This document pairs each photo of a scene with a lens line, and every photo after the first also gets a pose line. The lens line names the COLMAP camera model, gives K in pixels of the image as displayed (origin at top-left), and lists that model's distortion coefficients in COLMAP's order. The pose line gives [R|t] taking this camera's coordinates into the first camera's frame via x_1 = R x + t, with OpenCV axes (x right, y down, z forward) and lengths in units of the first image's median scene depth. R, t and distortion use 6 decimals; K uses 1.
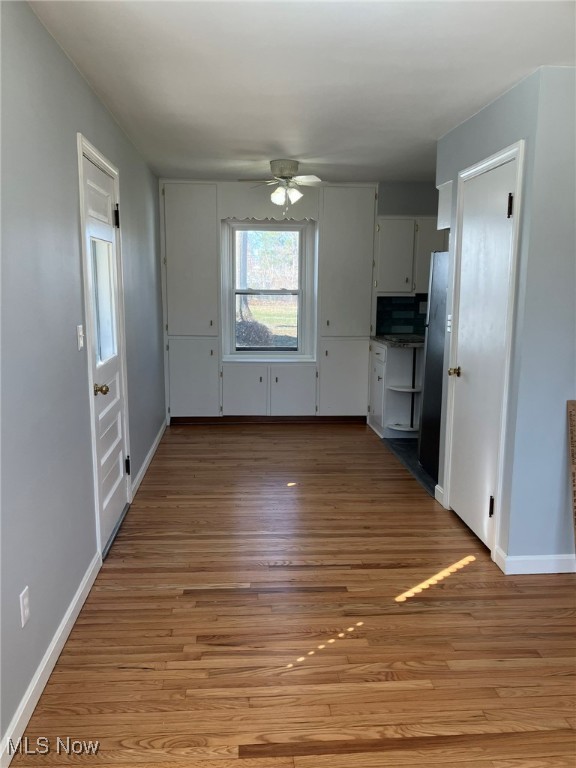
lens RADIAL K [[635.4, 0, 288.0], [0, 635.4, 384.0], [0, 0, 1]] dist [0.049966, -0.008053]
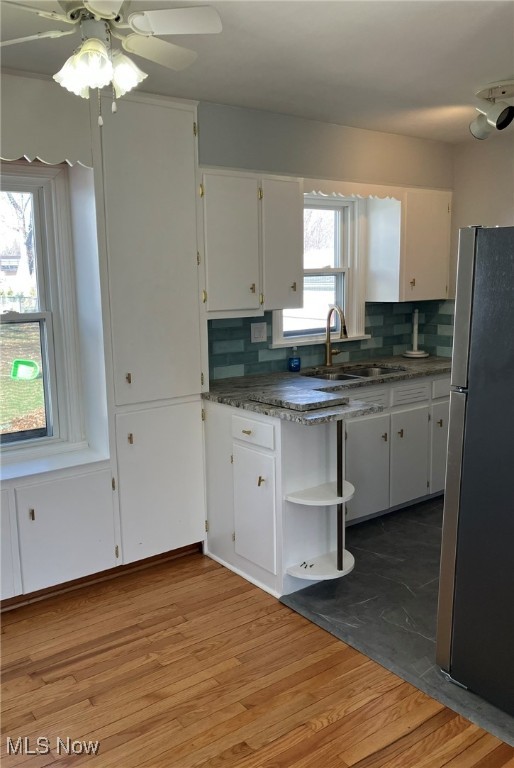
lens RADIAL K [[667.4, 0, 255.2], [0, 667.4, 374.3], [0, 0, 1]] dist [0.079516, -0.006587]
pose [[0.855825, -0.094084, 0.508637, -0.116084], [0.107322, 0.994219, 0.003326, -0.088619], [-0.506010, 0.051741, 0.860974, 0.496201]]
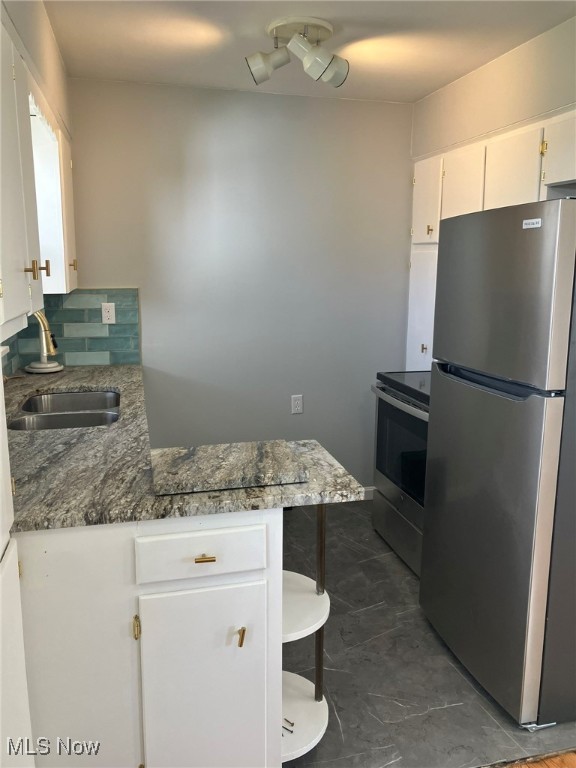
lens RADIAL K [[635.4, 0, 288.0], [0, 635.4, 384.0], [0, 0, 1]] dist [0.049966, -0.008053]
pose [[-0.162500, -0.191771, 0.967894, -0.093736], [0.154437, 0.963898, 0.216908, -0.154751], [-0.974548, 0.184726, -0.127017, 0.924781]]
